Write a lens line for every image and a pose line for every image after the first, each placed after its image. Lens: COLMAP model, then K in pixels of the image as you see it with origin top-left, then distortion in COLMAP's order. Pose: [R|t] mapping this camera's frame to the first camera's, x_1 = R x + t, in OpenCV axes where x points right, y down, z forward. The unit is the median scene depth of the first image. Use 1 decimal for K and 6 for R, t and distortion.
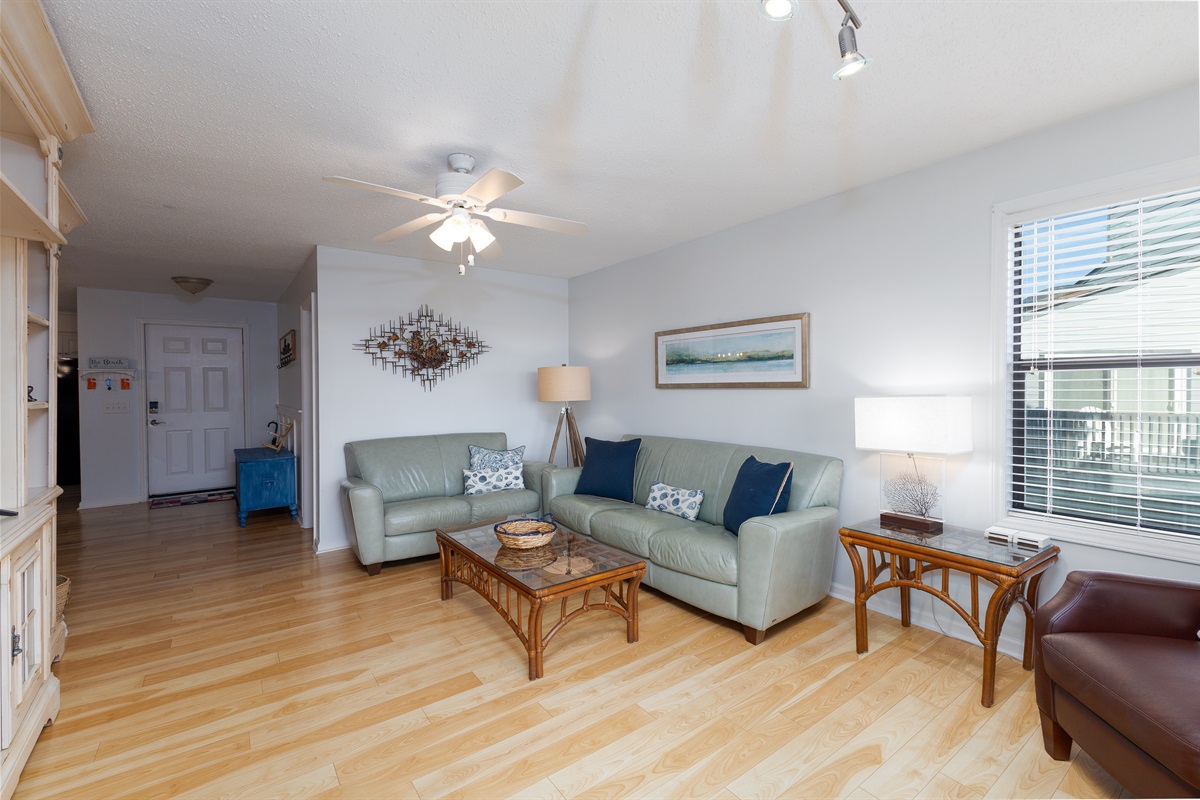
lens RADIAL K [[496.0, 0, 602.3], [0, 496.0, 393.9], [0, 0, 1]] dist [0.000582, -0.000149]
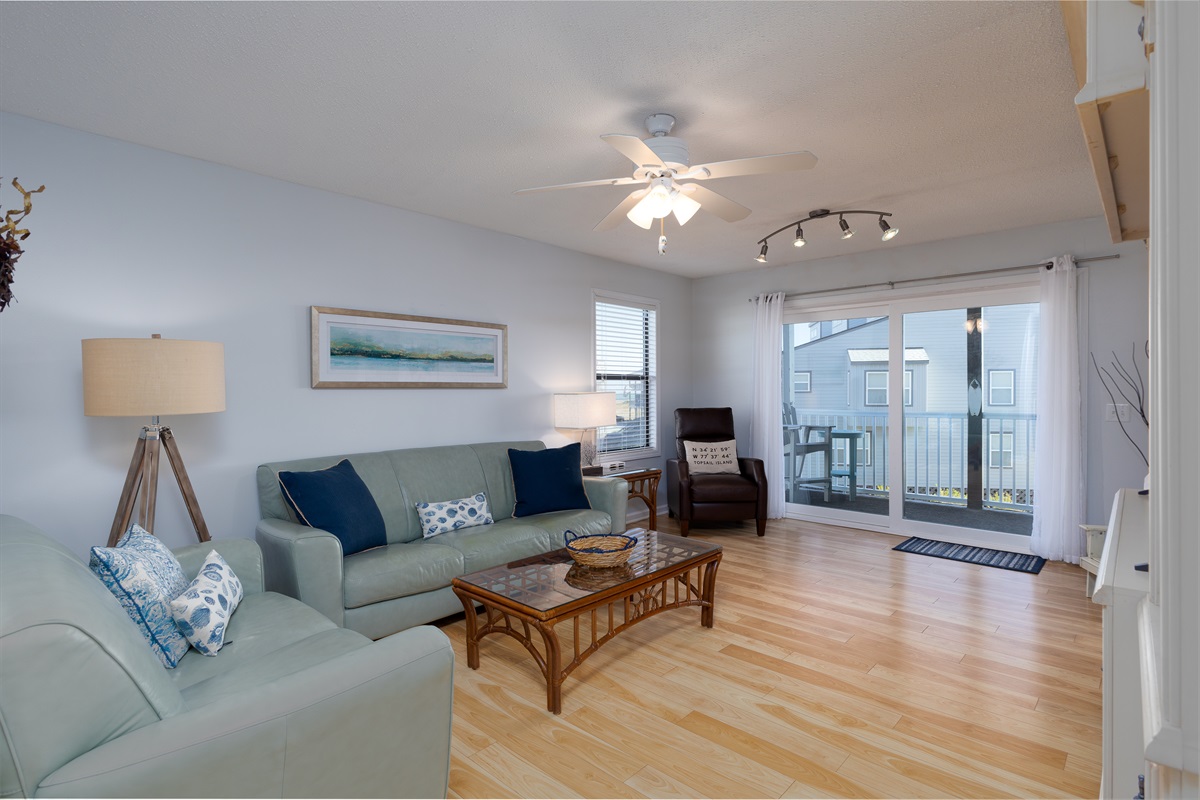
lens RADIAL K [[589.5, 0, 591.2], [0, 589.5, 397.6], [0, 0, 1]] dist [-0.001505, -0.000304]
pose [[-0.149297, -0.005453, 0.988777, -0.895089], [0.014638, 0.999863, 0.007725, 0.002174], [-0.988684, 0.015627, -0.149197, 0.884985]]
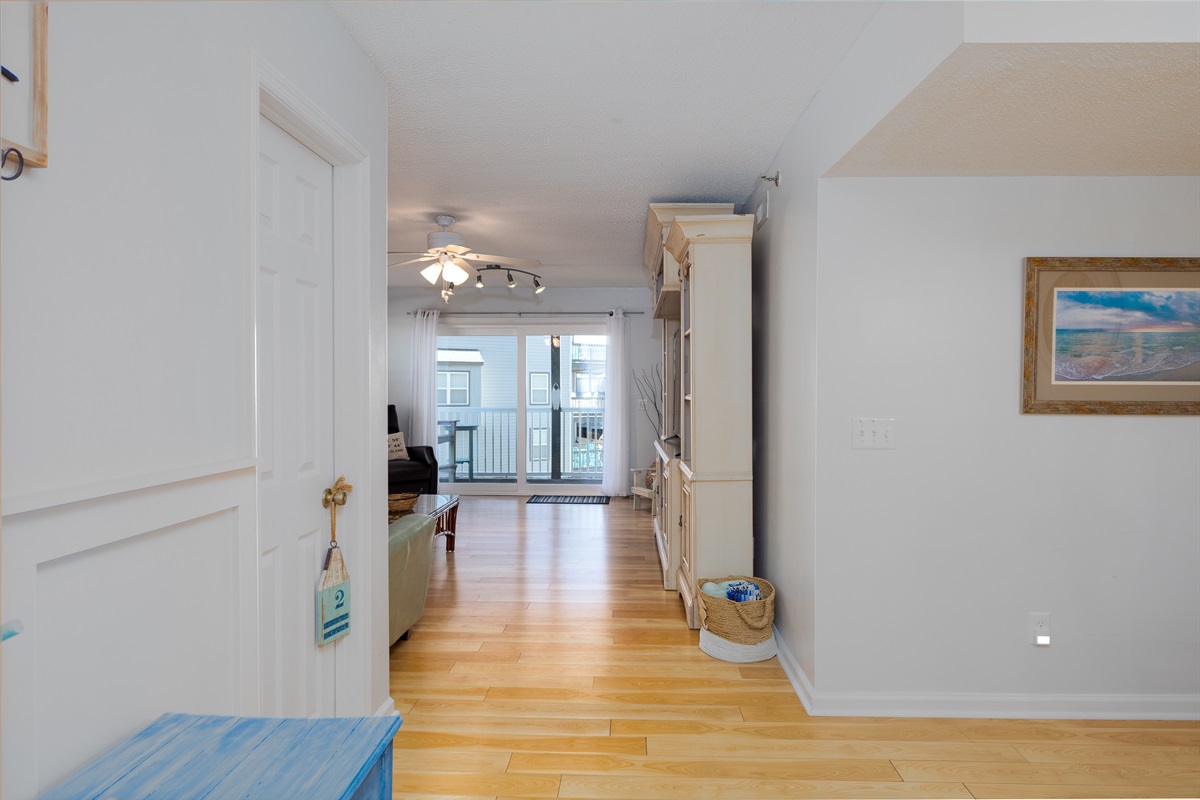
lens RADIAL K [[696.2, 0, 601.3], [0, 696.2, 411.1], [0, 0, 1]] dist [-0.022011, -0.000755]
pose [[-0.763389, -0.017744, 0.645695, -1.287538], [0.005867, 0.999391, 0.034400, -0.004864], [-0.645913, 0.030049, -0.762820, 1.531009]]
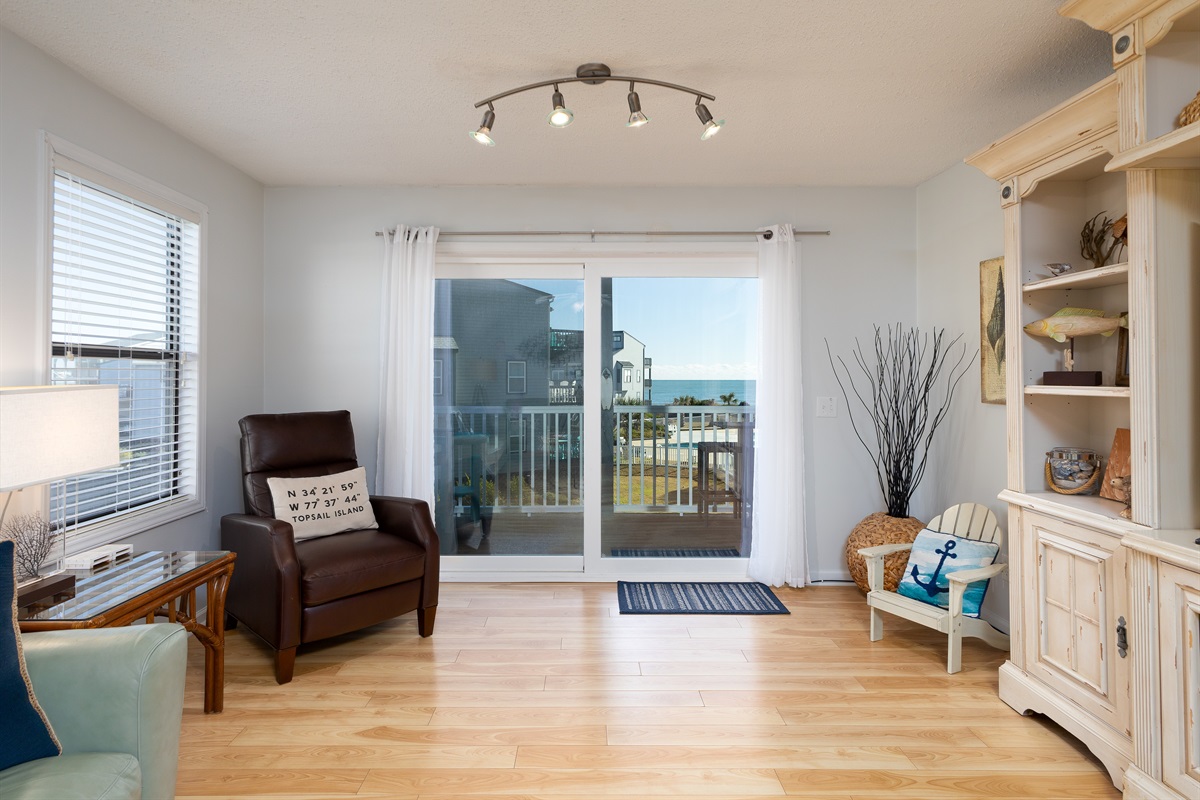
lens RADIAL K [[633.2, 0, 577.1], [0, 633.2, 368.0], [0, 0, 1]] dist [0.029243, -0.000190]
pose [[-0.786182, 0.017889, 0.617736, -0.268544], [0.011049, 0.999828, -0.014892, -0.002169], [-0.617896, -0.004882, -0.786245, 0.839334]]
